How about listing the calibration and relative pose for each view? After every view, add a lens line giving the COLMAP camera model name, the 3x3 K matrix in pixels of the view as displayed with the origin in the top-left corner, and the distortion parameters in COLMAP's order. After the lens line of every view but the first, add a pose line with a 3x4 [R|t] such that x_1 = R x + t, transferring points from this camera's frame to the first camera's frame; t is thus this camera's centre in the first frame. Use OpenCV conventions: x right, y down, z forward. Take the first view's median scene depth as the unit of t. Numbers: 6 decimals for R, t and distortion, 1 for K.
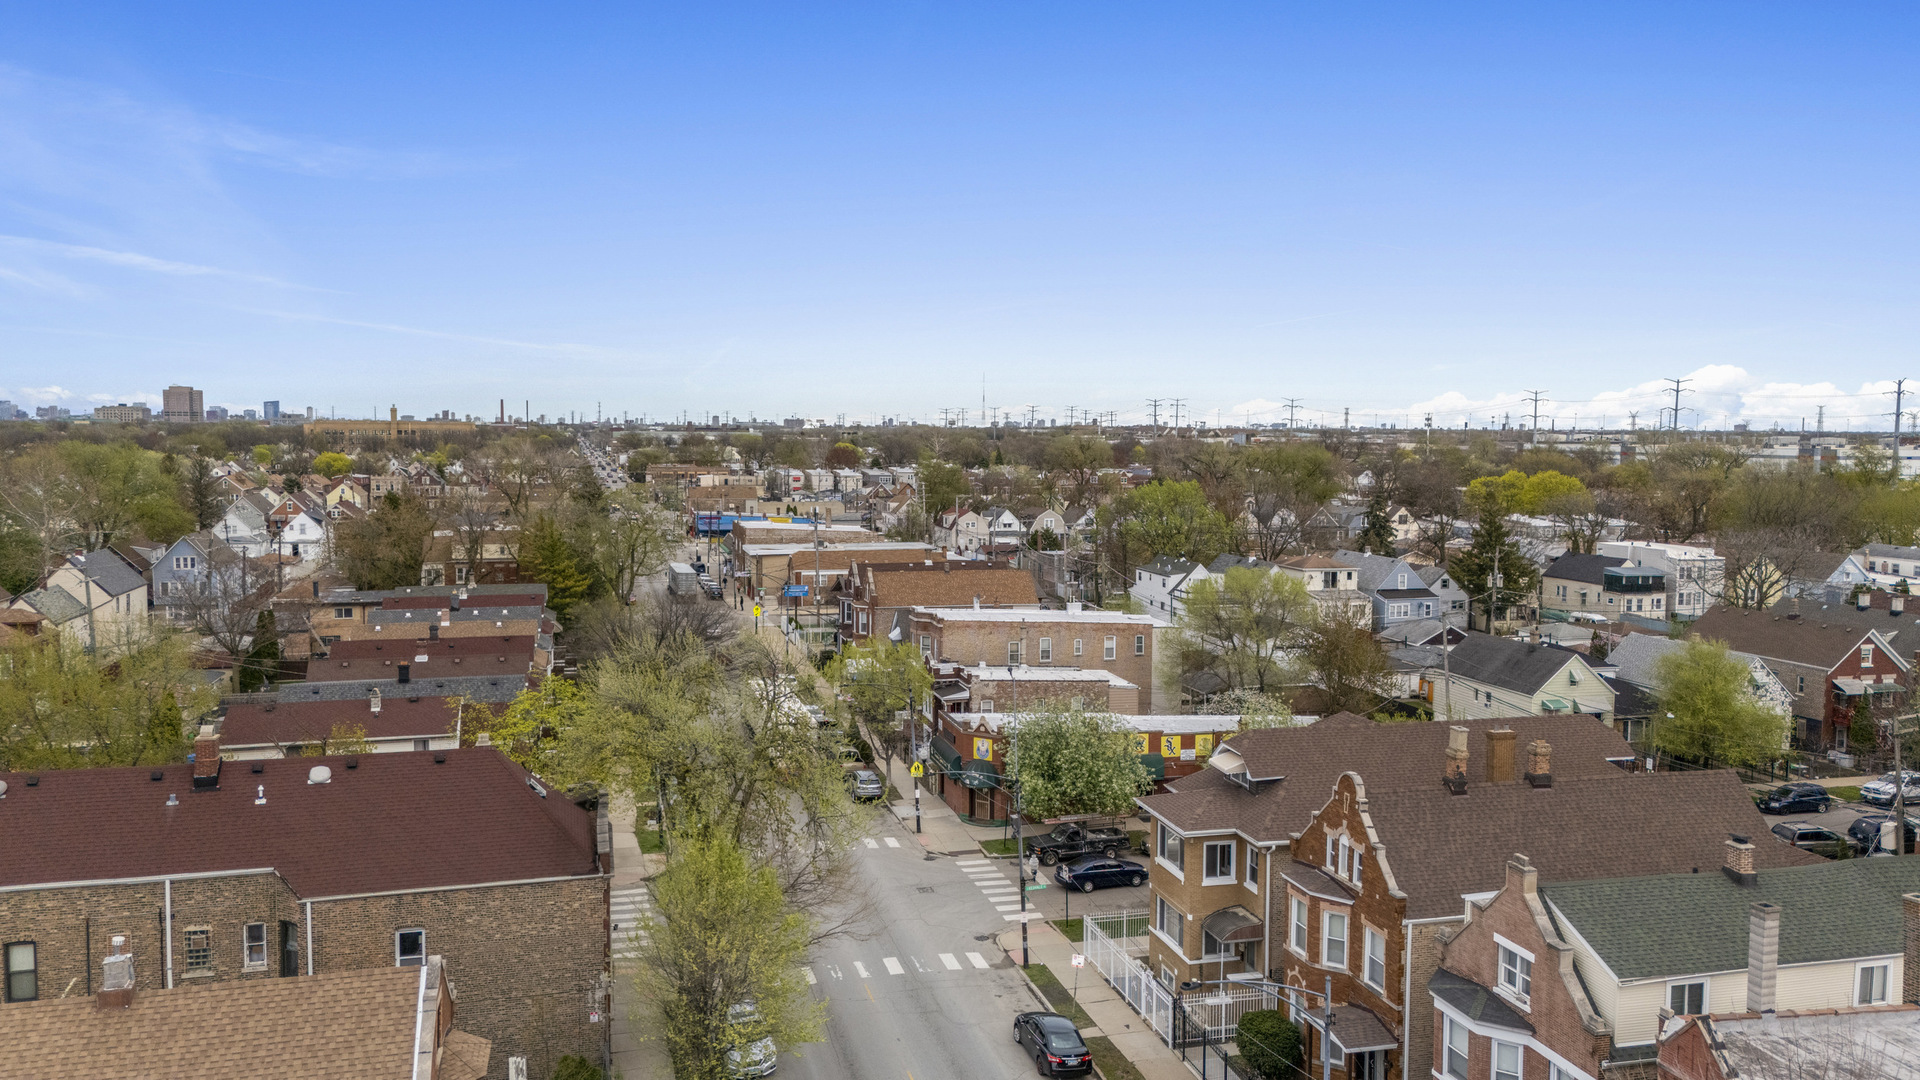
lens RADIAL K [[1422.5, 0, 950.2], [0, 1422.5, 519.2], [0, 0, 1]] dist [0.076740, -0.082001]
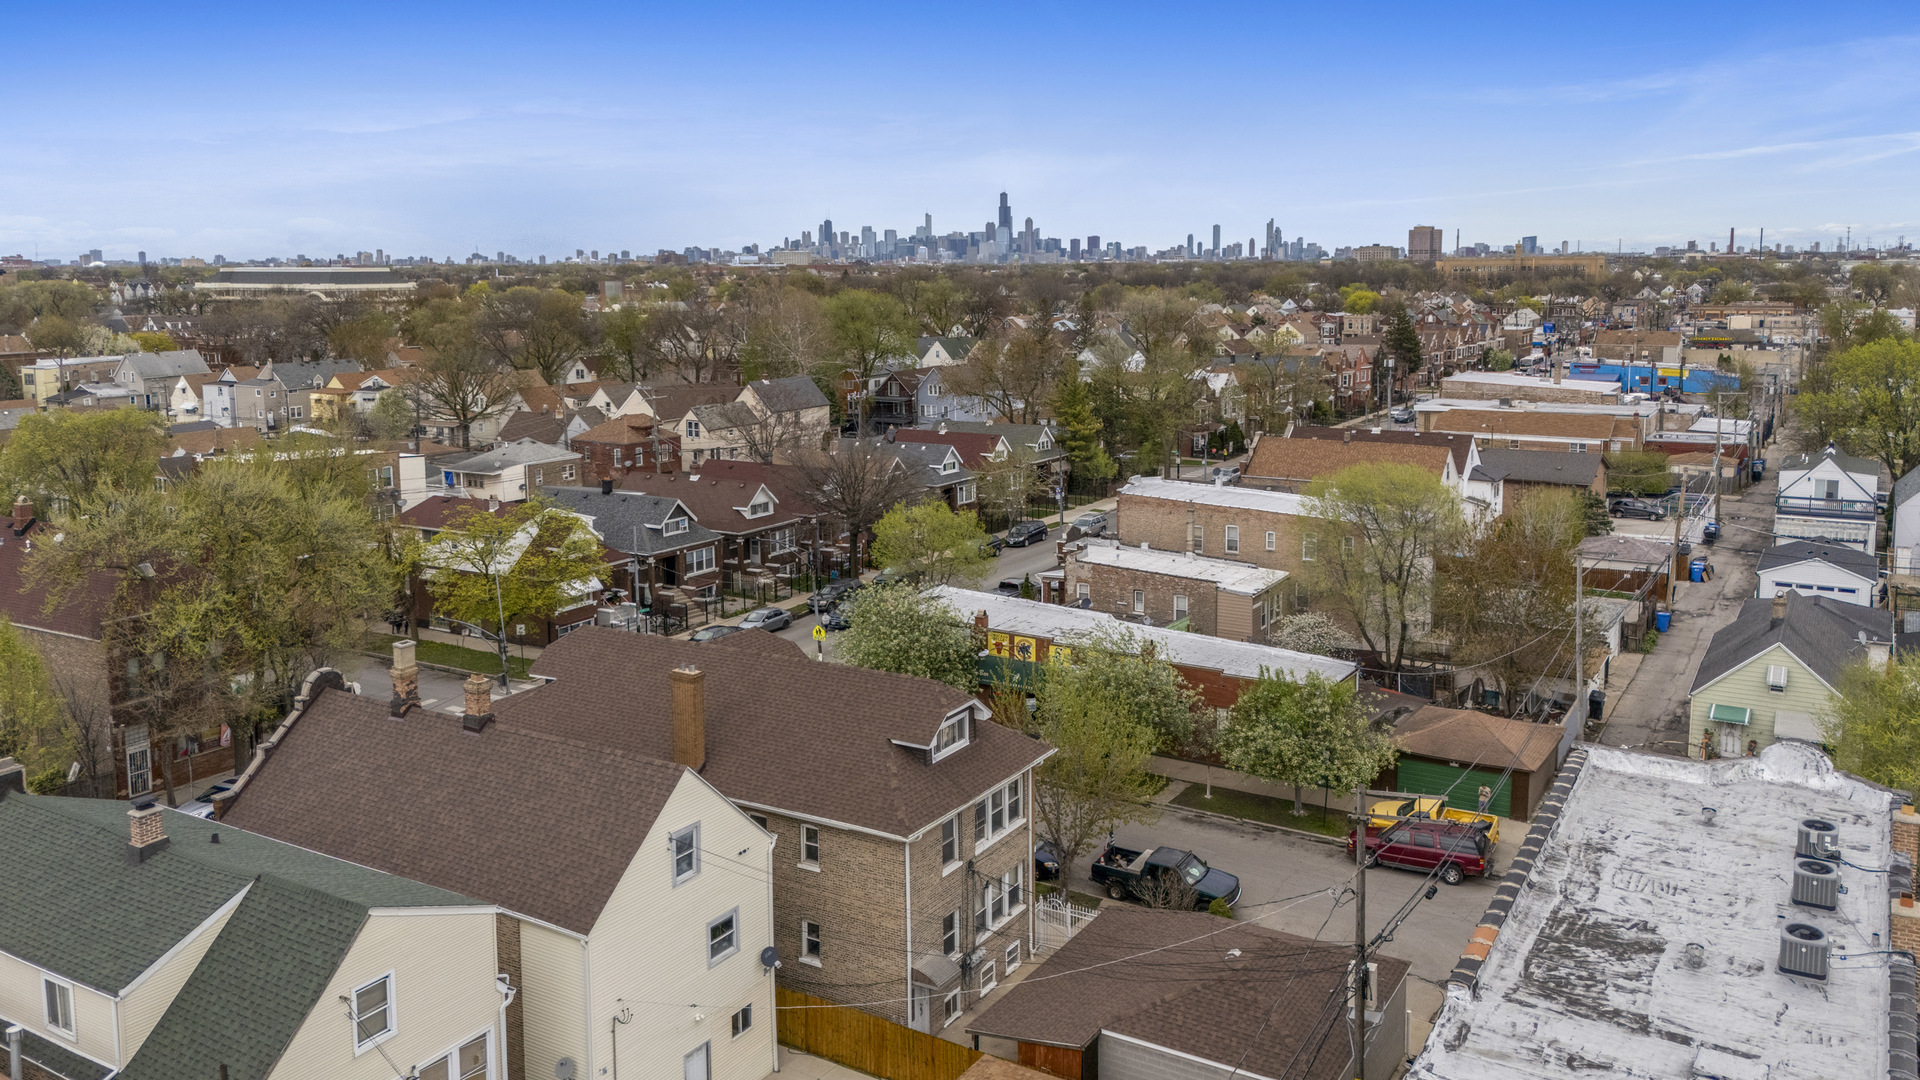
lens RADIAL K [[1422.5, 0, 950.2], [0, 1422.5, 519.2], [0, 0, 1]] dist [0.076740, -0.082001]
pose [[0.685021, 0.112073, -0.719851, 0.787950], [-0.029916, 0.991590, 0.125912, -0.029561], [0.727909, -0.064717, 0.682613, 0.428938]]
